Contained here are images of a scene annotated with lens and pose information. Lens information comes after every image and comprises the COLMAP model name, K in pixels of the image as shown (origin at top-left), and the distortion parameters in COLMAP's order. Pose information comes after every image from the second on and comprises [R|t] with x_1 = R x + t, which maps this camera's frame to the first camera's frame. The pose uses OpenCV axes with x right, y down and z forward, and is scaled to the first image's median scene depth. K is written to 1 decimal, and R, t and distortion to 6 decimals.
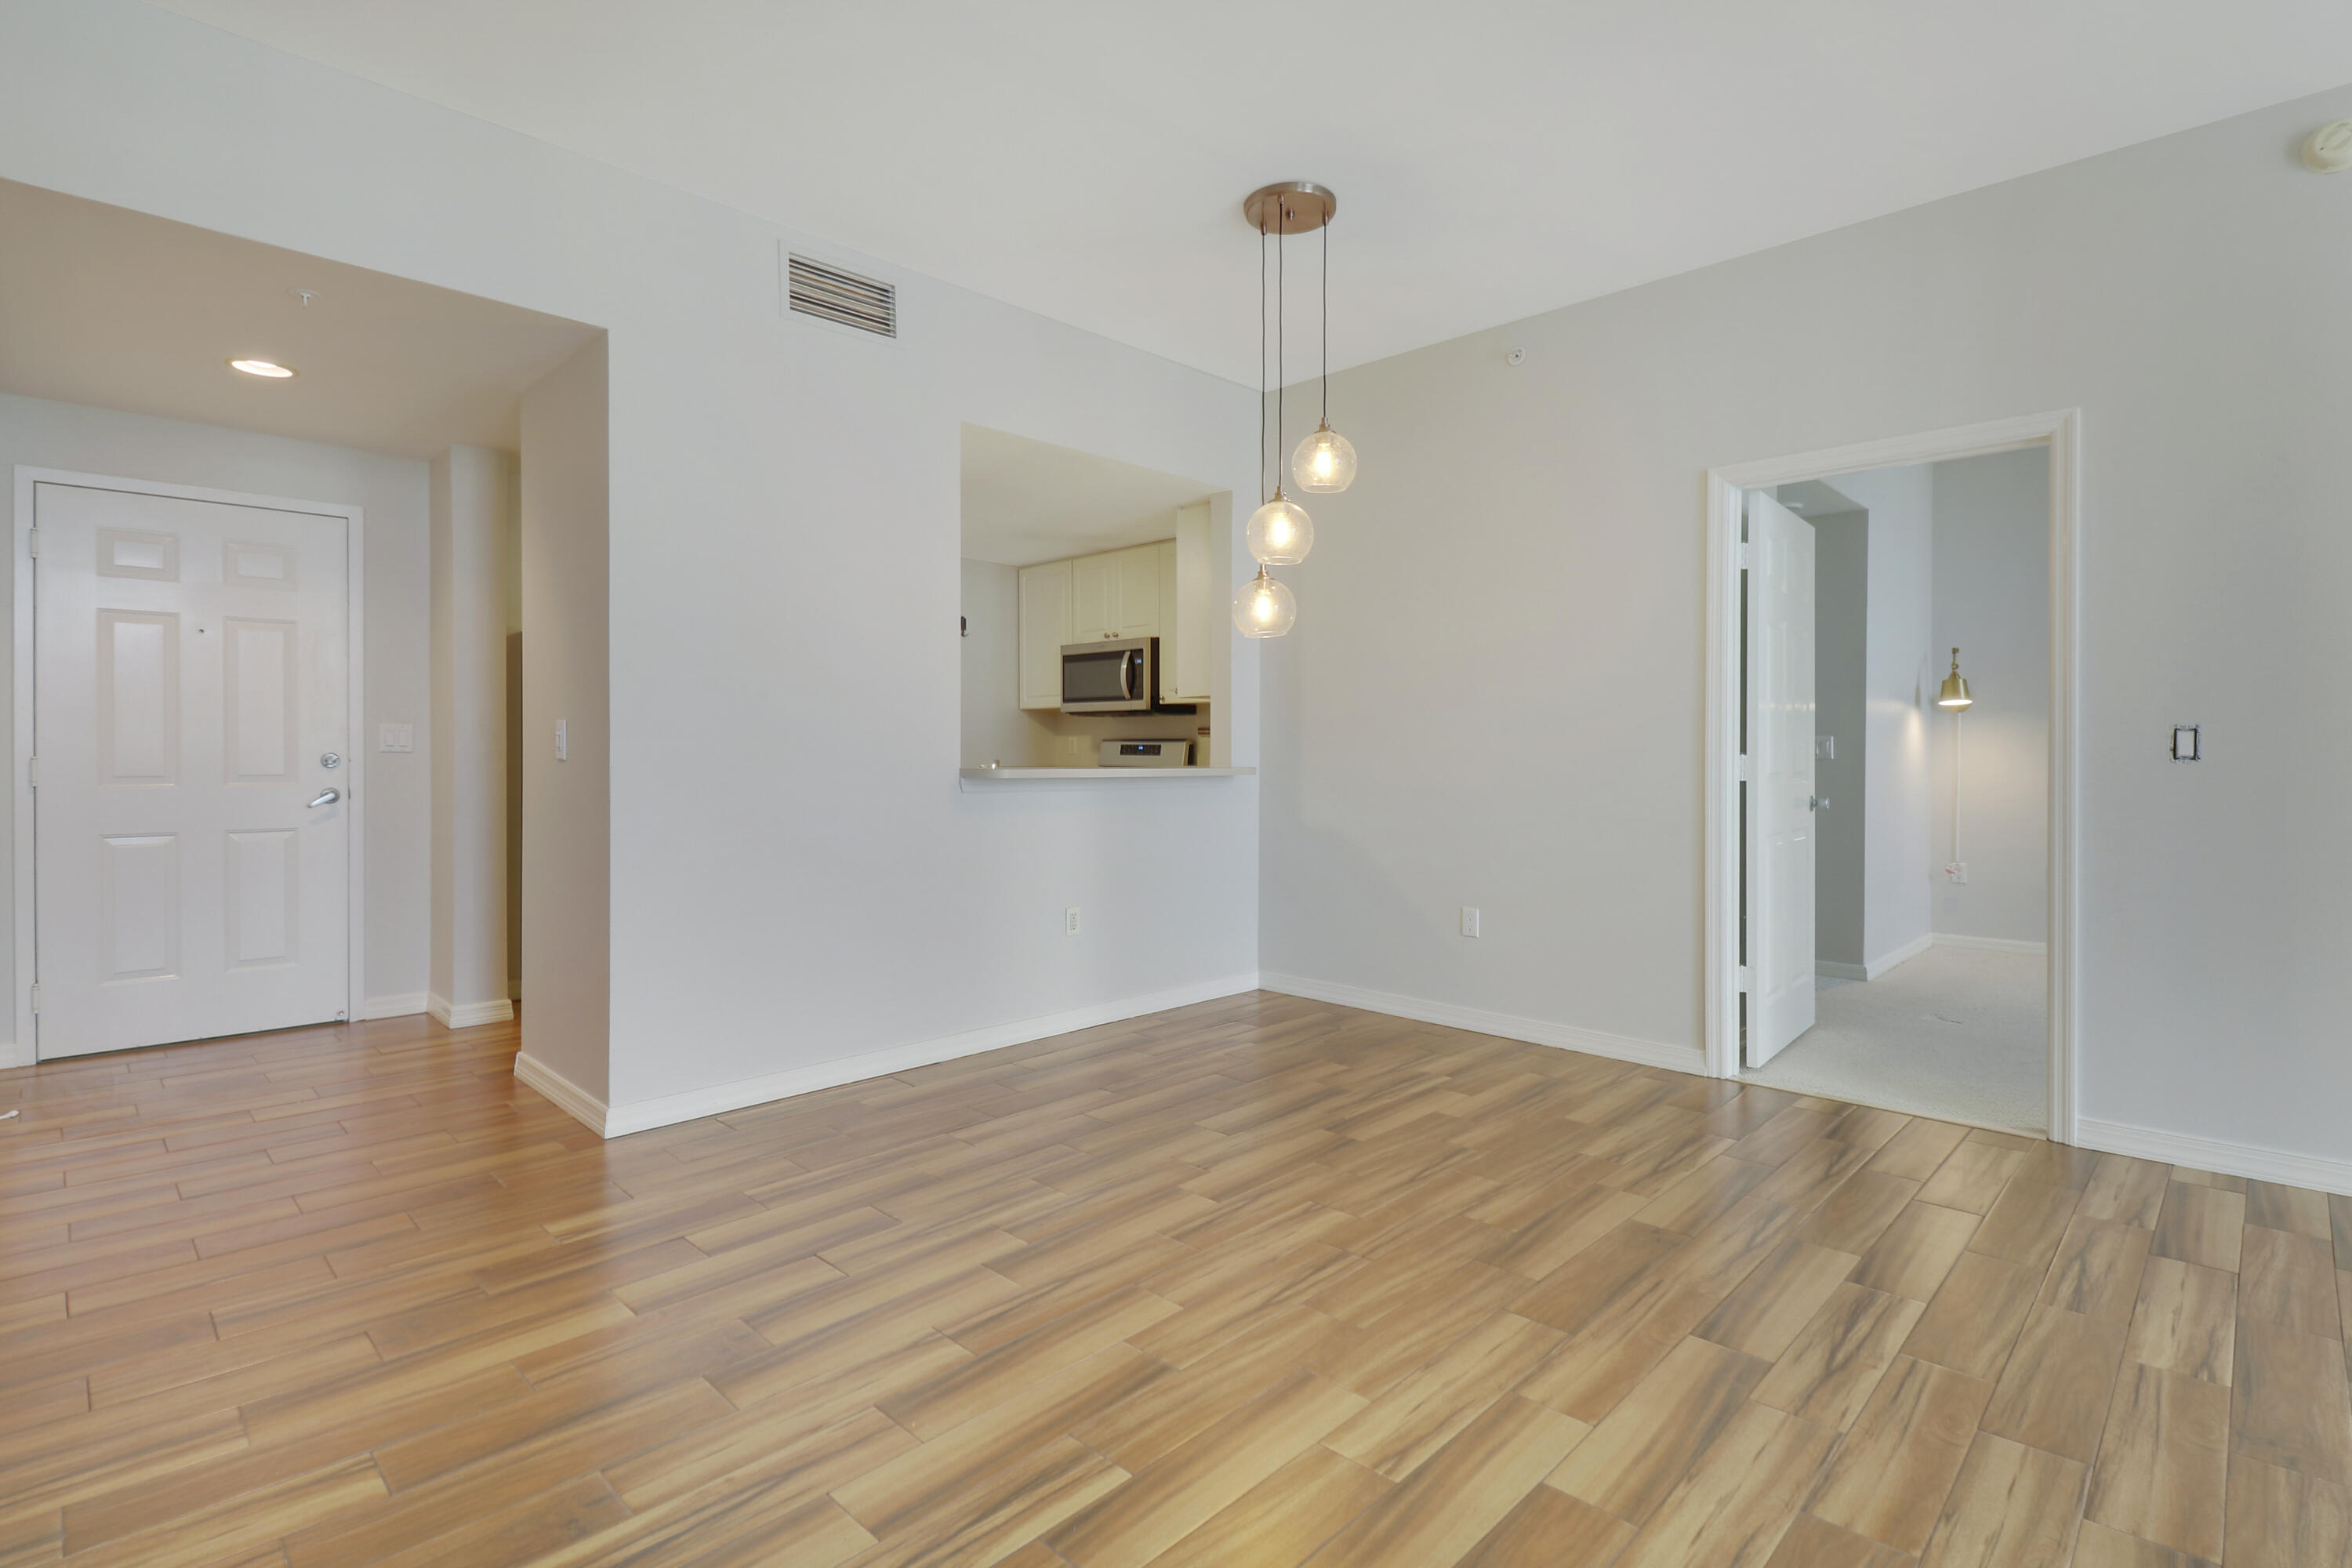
lens RADIAL K [[1101.1, 0, 1153.4], [0, 1101.1, 752.0], [0, 0, 1]] dist [-0.000222, -0.009505]
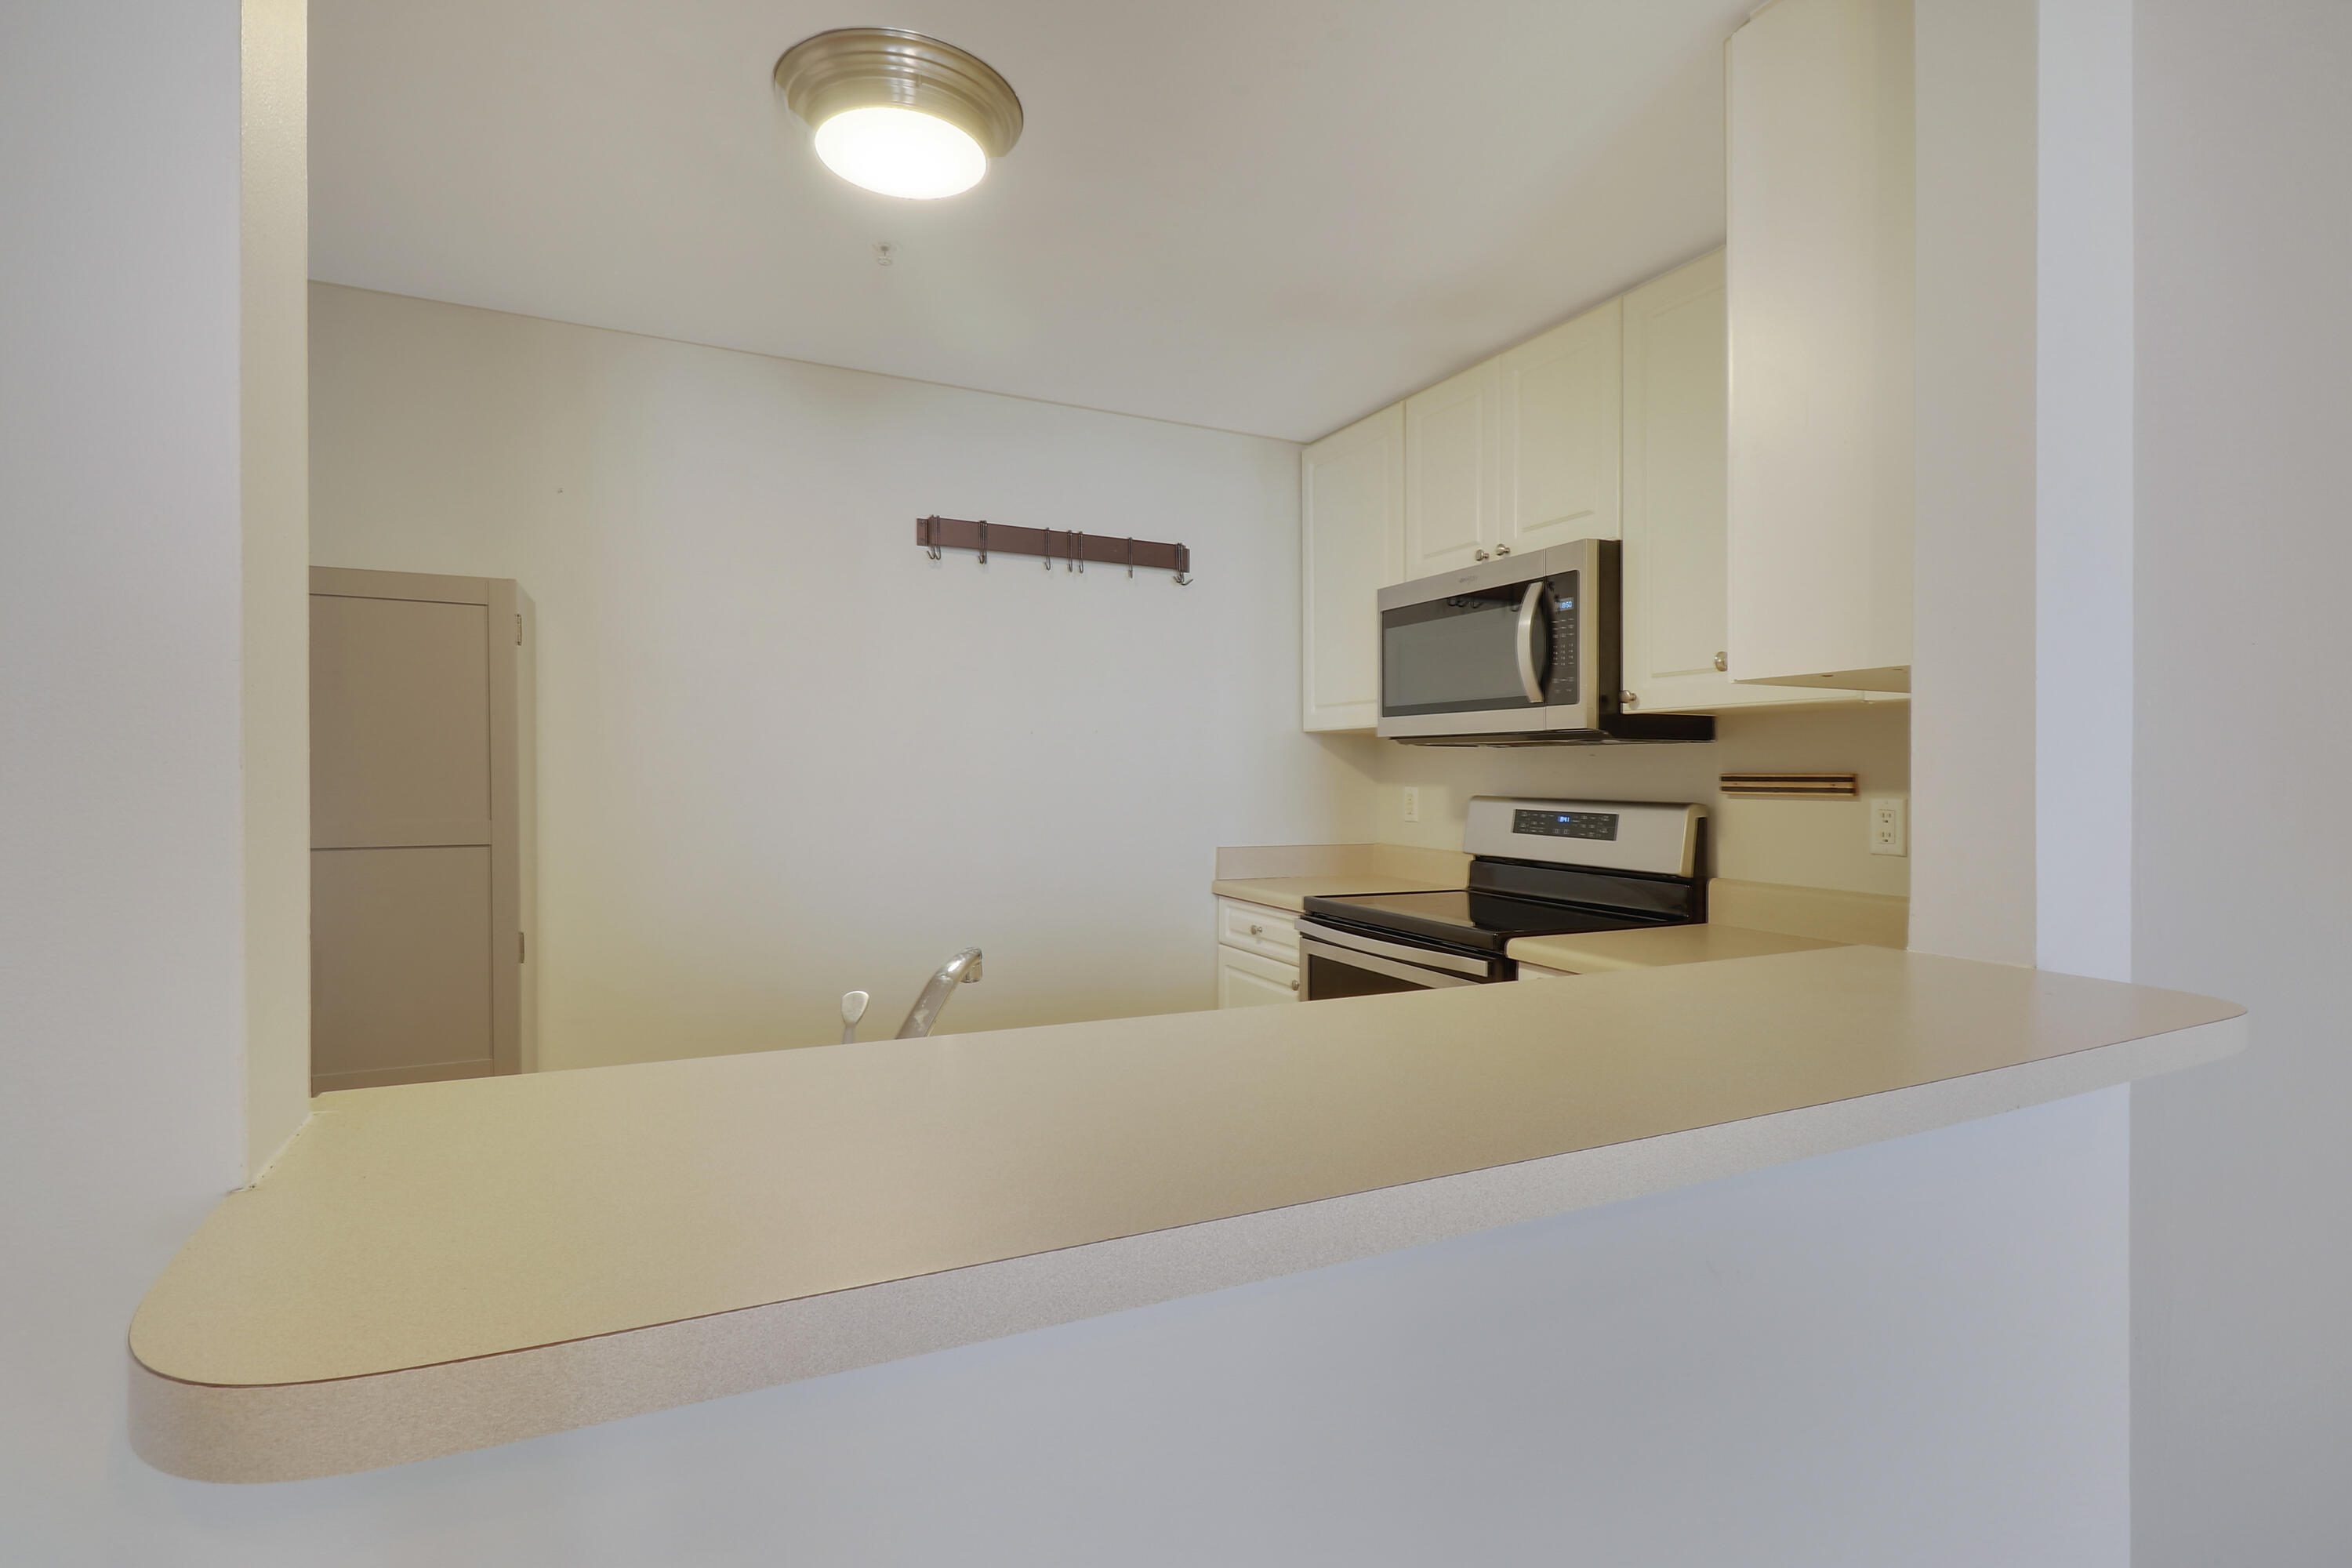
lens RADIAL K [[1095.1, 0, 1181.2], [0, 1095.1, 780.9], [0, 0, 1]] dist [0.000491, -0.000110]
pose [[0.949436, 0.004840, -0.313925, -0.034596], [-0.003892, 0.999986, 0.003648, -0.035481], [0.313938, -0.002242, 0.949441, 0.992201]]
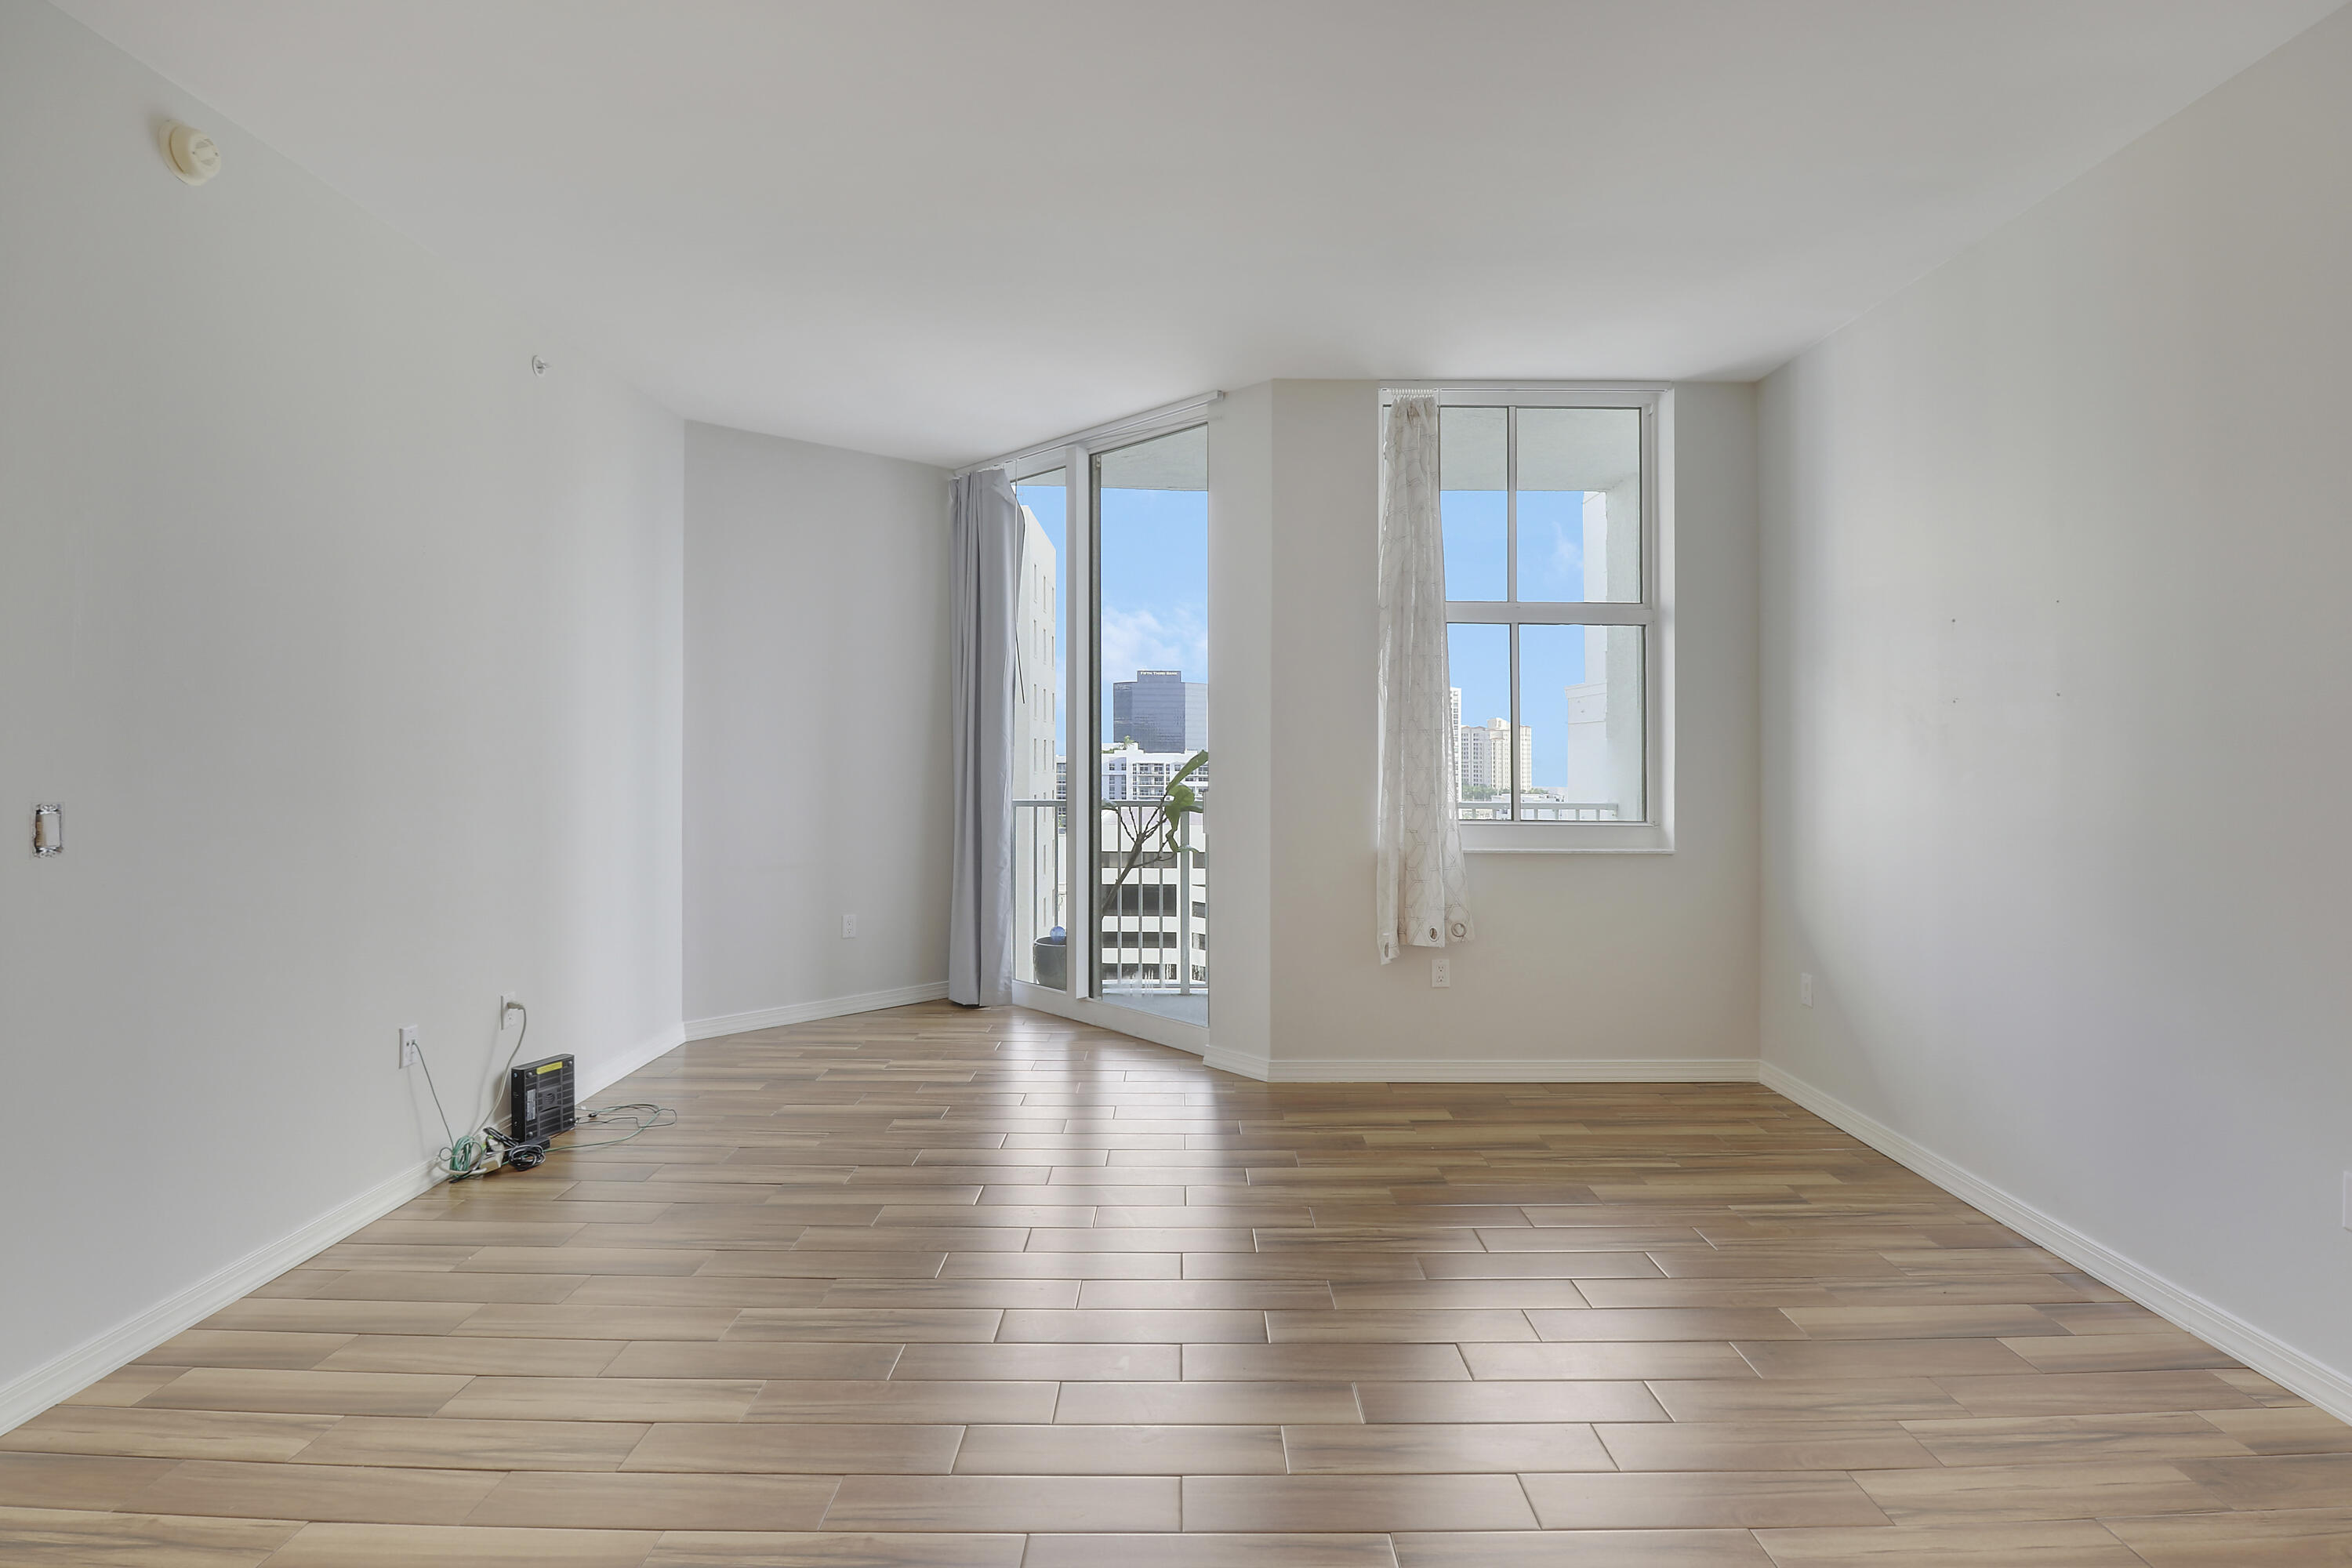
lens RADIAL K [[1112.9, 0, 1211.3], [0, 1112.9, 745.7], [0, 0, 1]] dist [0.000858, -0.012440]
pose [[-0.720315, -0.004788, 0.693630, -0.101160], [-0.009000, 0.999957, -0.002443, -0.054261], [-0.693588, -0.008003, -0.720327, 0.766620]]
